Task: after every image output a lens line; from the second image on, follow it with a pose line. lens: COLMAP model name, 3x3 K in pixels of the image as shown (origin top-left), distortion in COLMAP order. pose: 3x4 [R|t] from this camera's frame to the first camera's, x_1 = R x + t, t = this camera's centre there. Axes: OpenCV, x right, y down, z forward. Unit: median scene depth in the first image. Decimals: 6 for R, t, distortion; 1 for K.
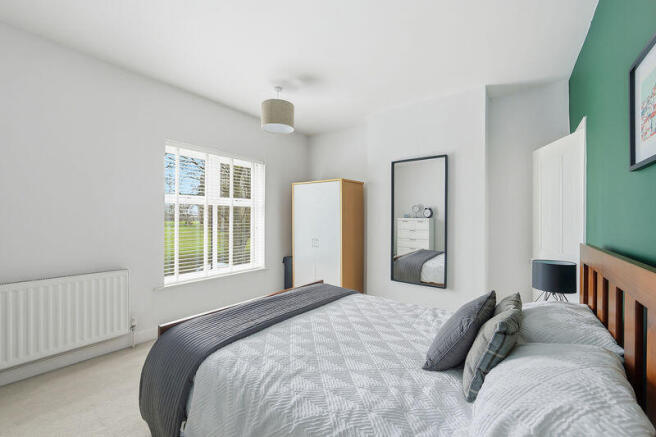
lens RADIAL K [[264.9, 0, 328.0], [0, 264.9, 218.5], [0, 0, 1]] dist [0.000304, -0.000016]
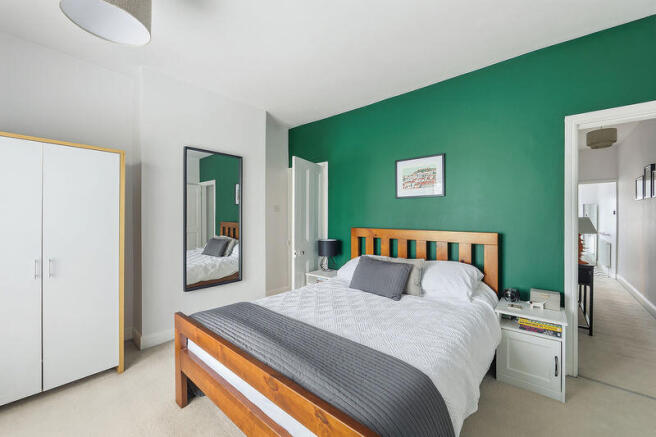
lens RADIAL K [[264.9, 0, 328.0], [0, 264.9, 218.5], [0, 0, 1]] dist [0.000304, -0.000016]
pose [[0.077875, -0.017285, 0.996813, -0.882534], [0.003586, 0.999848, 0.017058, -0.009777], [-0.996957, 0.002246, 0.077926, 0.817843]]
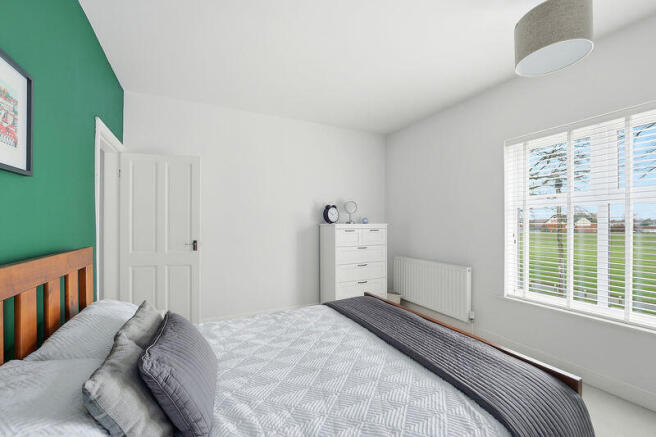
lens RADIAL K [[264.9, 0, 328.0], [0, 264.9, 218.5], [0, 0, 1]] dist [0.000304, -0.000016]
pose [[-0.422349, -0.017637, -0.906262, 0.728644], [-0.010972, 0.999837, -0.014344, 0.000366], [0.906367, 0.003885, -0.422474, 1.203880]]
